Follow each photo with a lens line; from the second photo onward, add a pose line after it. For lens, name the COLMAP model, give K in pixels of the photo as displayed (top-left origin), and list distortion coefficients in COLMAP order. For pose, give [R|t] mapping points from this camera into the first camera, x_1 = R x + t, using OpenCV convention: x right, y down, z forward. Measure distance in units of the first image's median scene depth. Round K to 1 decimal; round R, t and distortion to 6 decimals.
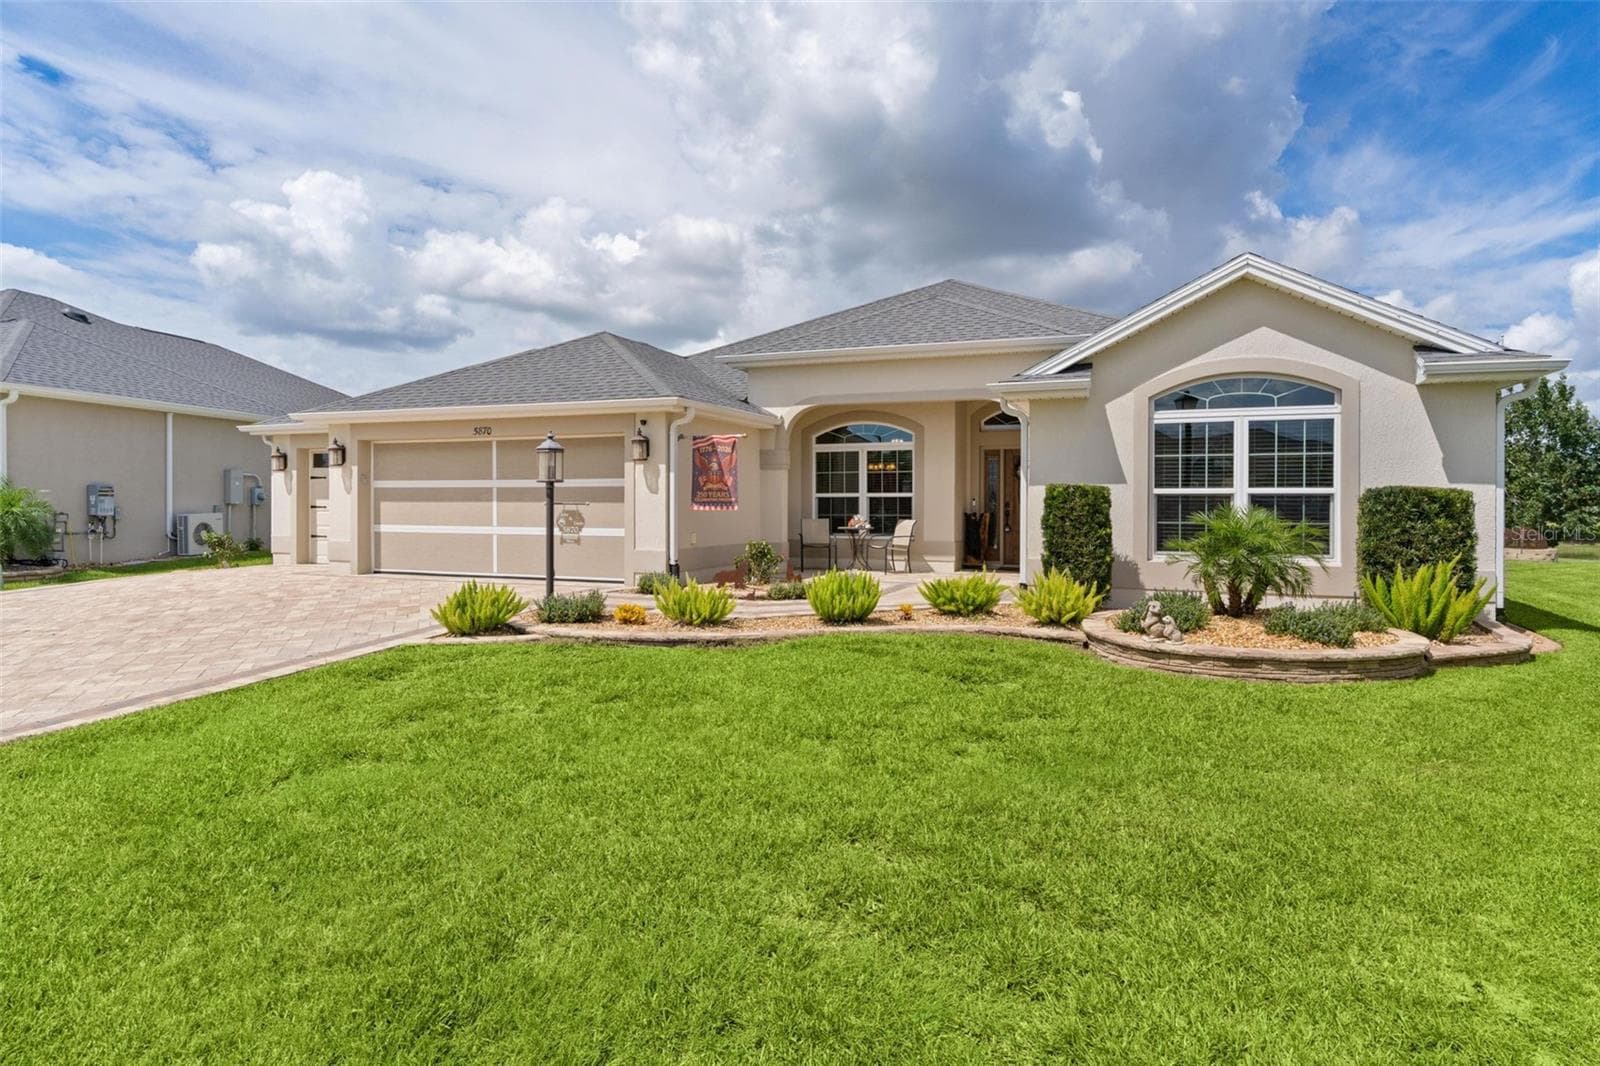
lens RADIAL K [[887.1, 0, 803.9], [0, 887.1, 515.5], [0, 0, 1]] dist [-0.003666, 0.001389]
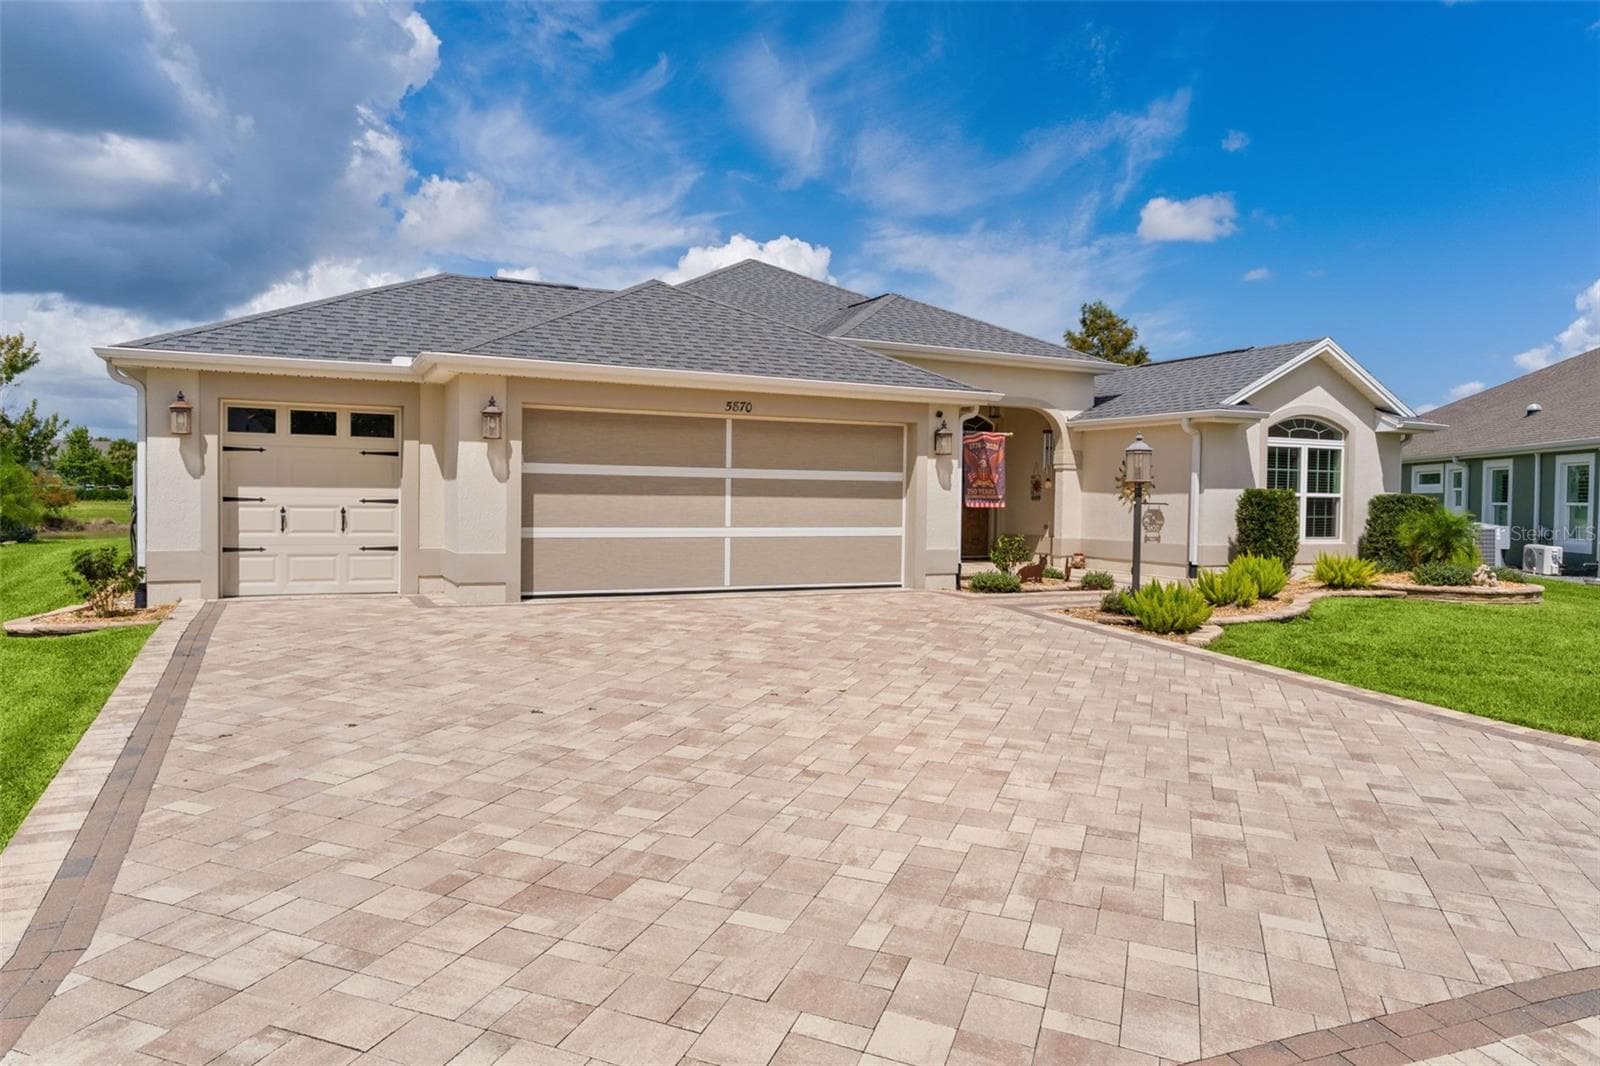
lens RADIAL K [[1058.7, 0, 808.6], [0, 1058.7, 513.3], [0, 0, 1]] dist [-0.007399, 0.015506]
pose [[0.670887, -0.006046, 0.741535, -1.379610], [-0.001820, 0.999950, 0.009799, -0.012993], [-0.741557, -0.007924, 0.670843, 0.430216]]
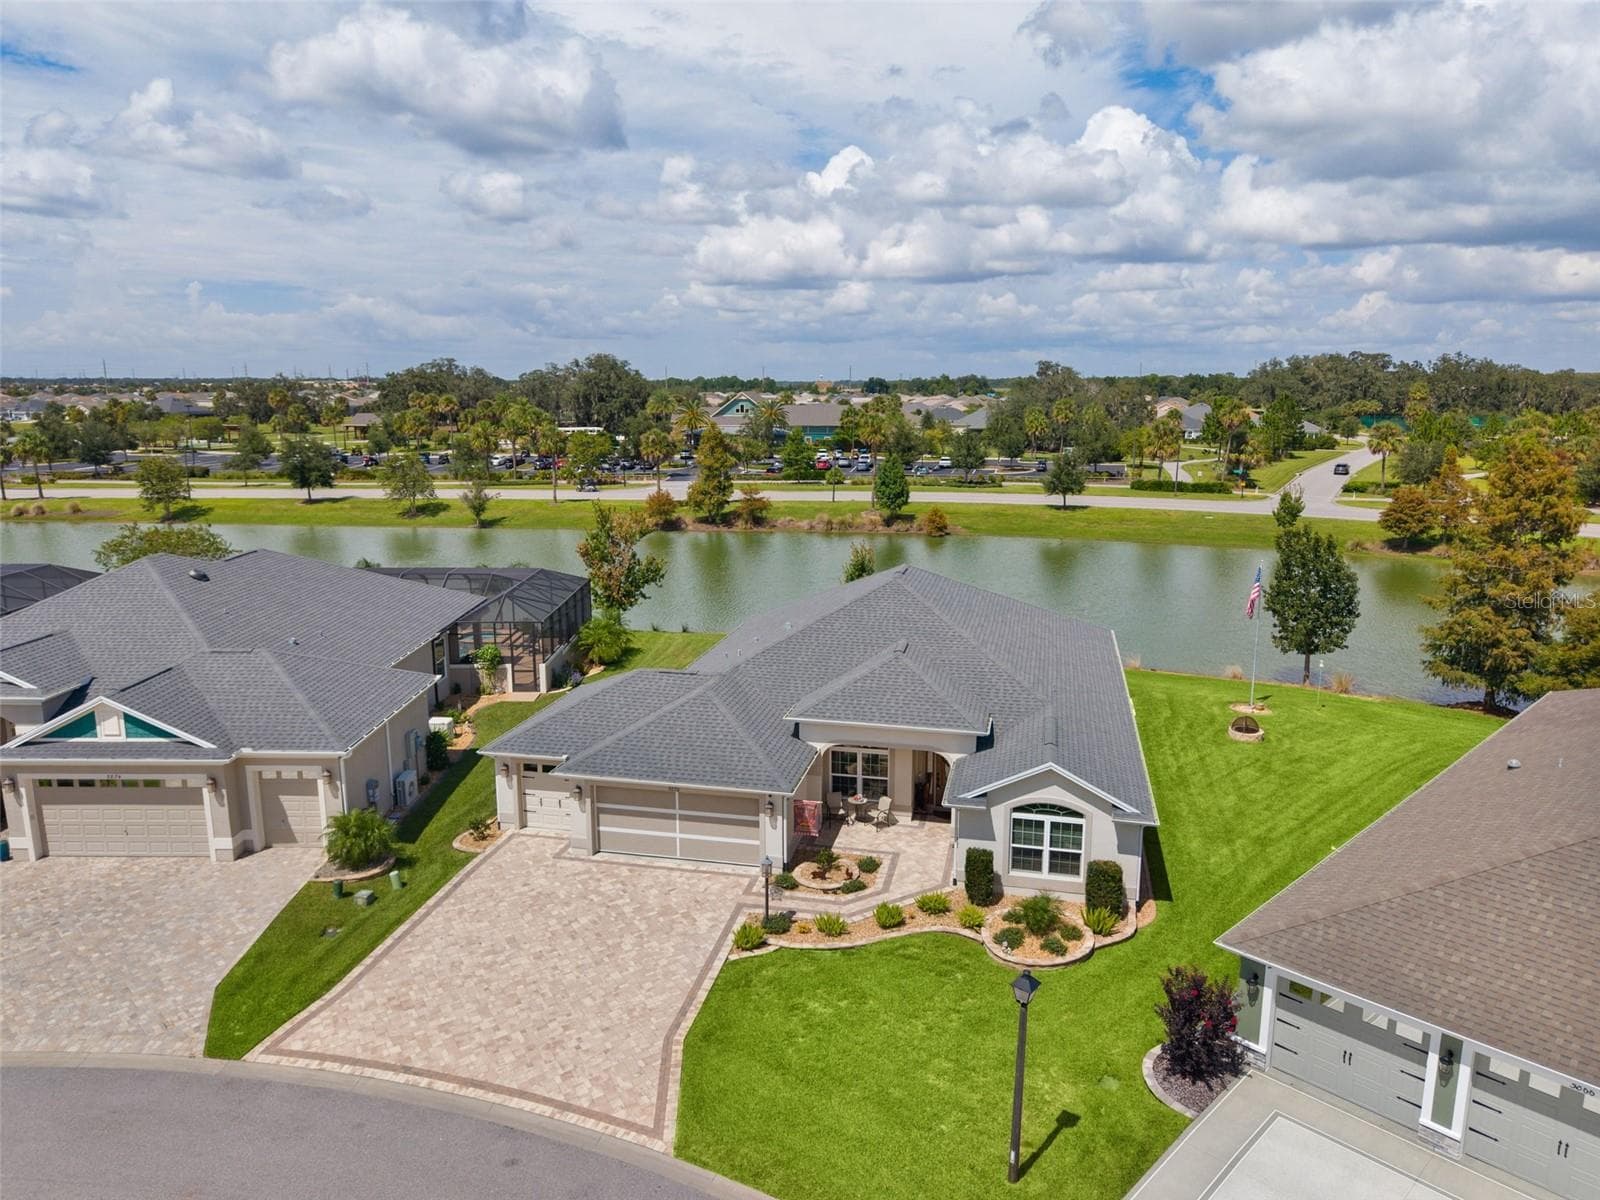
lens RADIAL K [[1085.4, 0, 800.2], [0, 1085.4, 596.2], [0, 0, 1]] dist [0.021309, -0.021233]
pose [[0.988410, -0.034819, 0.147764, -0.568711], [0.007184, 0.982980, 0.183571, -1.238585], [-0.151640, -0.180382, 0.971837, -1.618717]]
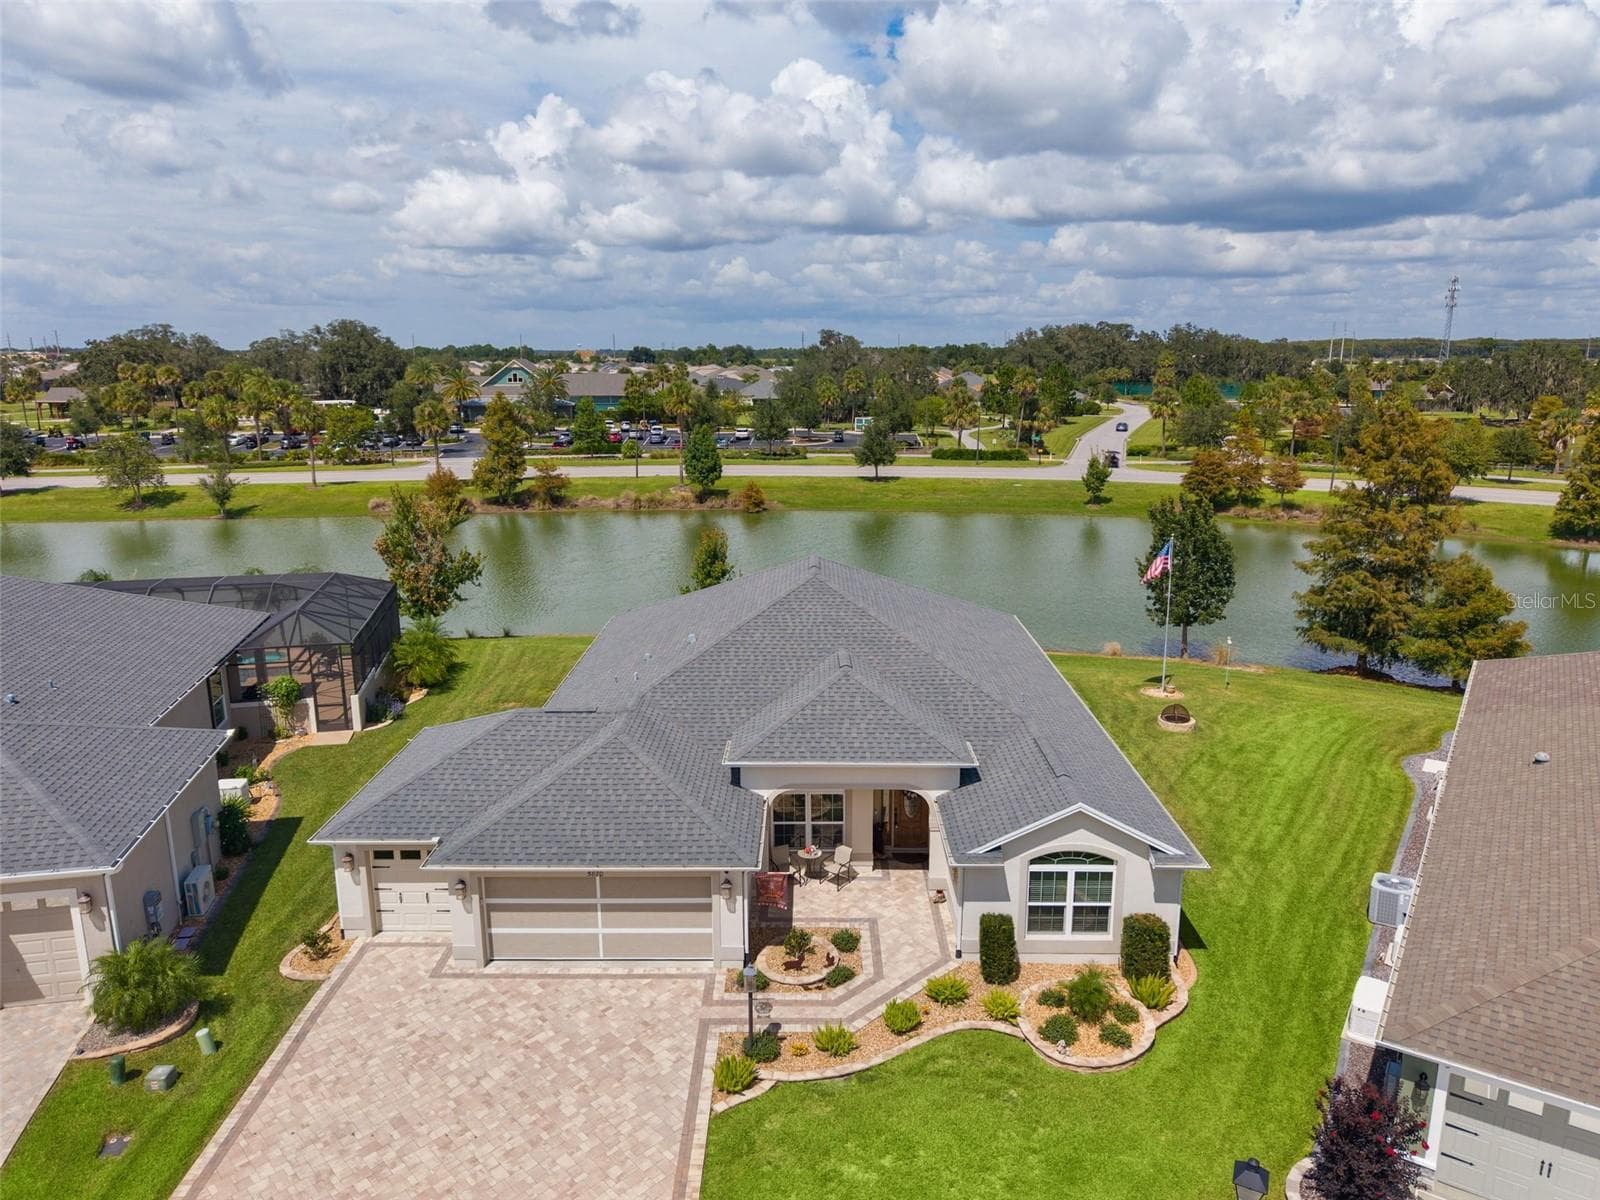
lens RADIAL K [[1085.4, 0, 803.2], [0, 1085.4, 598.8], [0, 0, 1]] dist [0.021309, -0.021233]
pose [[0.932613, -0.086887, 0.350261, -0.842470], [0.010866, 0.976904, 0.213402, -1.211527], [-0.360713, -0.195216, 0.912018, -0.850790]]
